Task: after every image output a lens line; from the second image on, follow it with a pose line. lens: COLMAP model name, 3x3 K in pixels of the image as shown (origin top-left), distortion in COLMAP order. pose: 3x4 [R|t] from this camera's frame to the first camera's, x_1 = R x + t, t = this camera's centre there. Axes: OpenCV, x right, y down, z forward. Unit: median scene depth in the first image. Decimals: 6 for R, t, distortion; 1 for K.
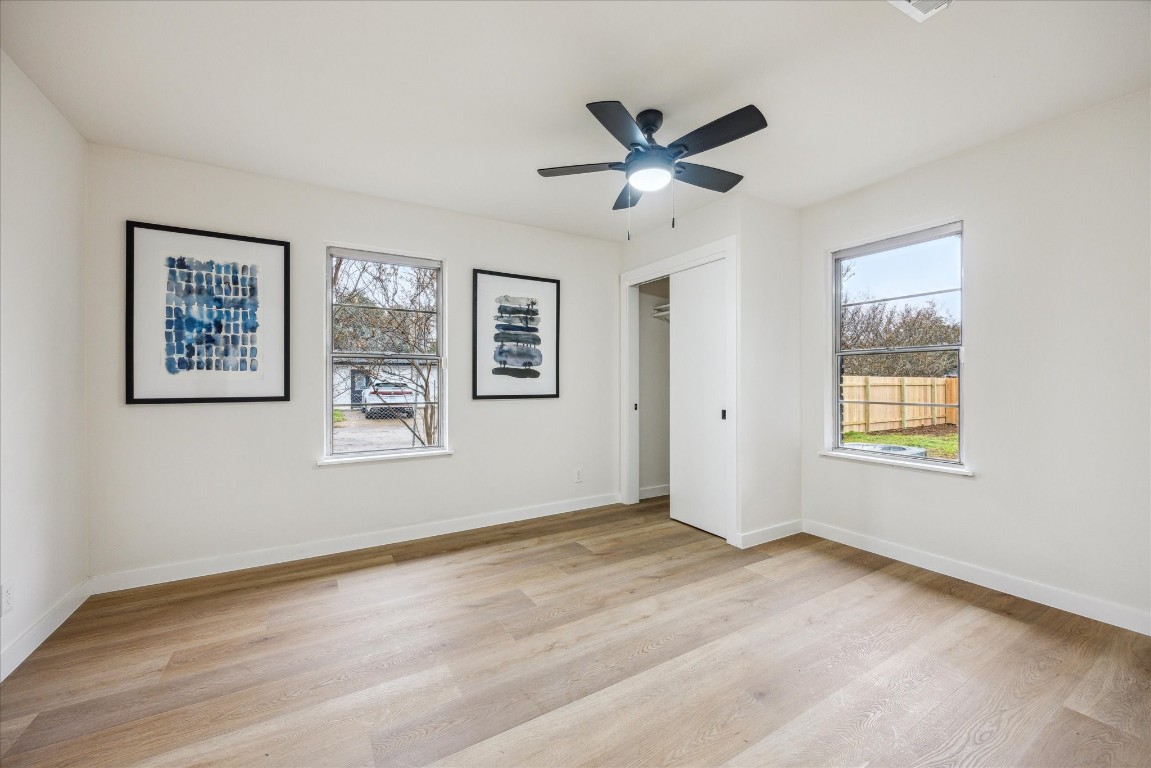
lens RADIAL K [[451.4, 0, 578.1], [0, 451.4, 383.0], [0, 0, 1]] dist [-0.005685, -0.000053]
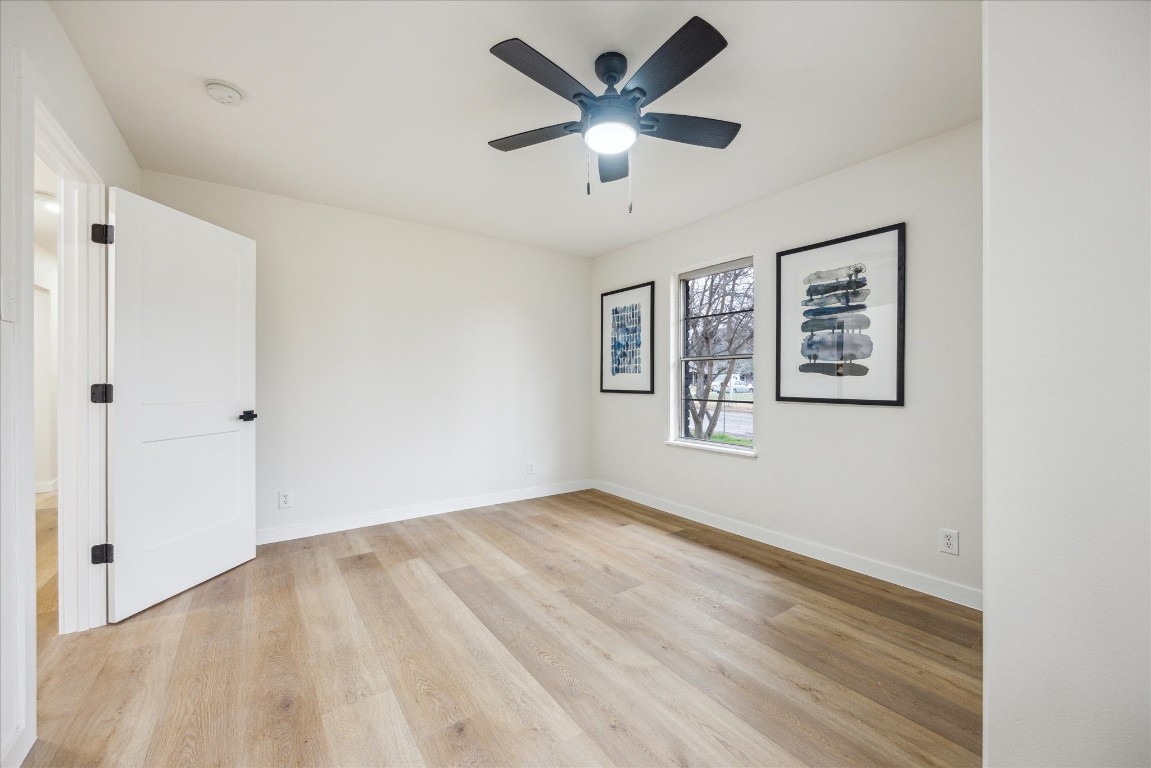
lens RADIAL K [[451.4, 0, 582.5], [0, 451.4, 382.6], [0, 0, 1]] dist [-0.005685, -0.000053]
pose [[0.082385, 0.008445, -0.996565, 0.722705], [-0.002184, 0.999963, 0.008293, -0.006909], [0.996598, 0.001493, 0.082401, 0.639071]]
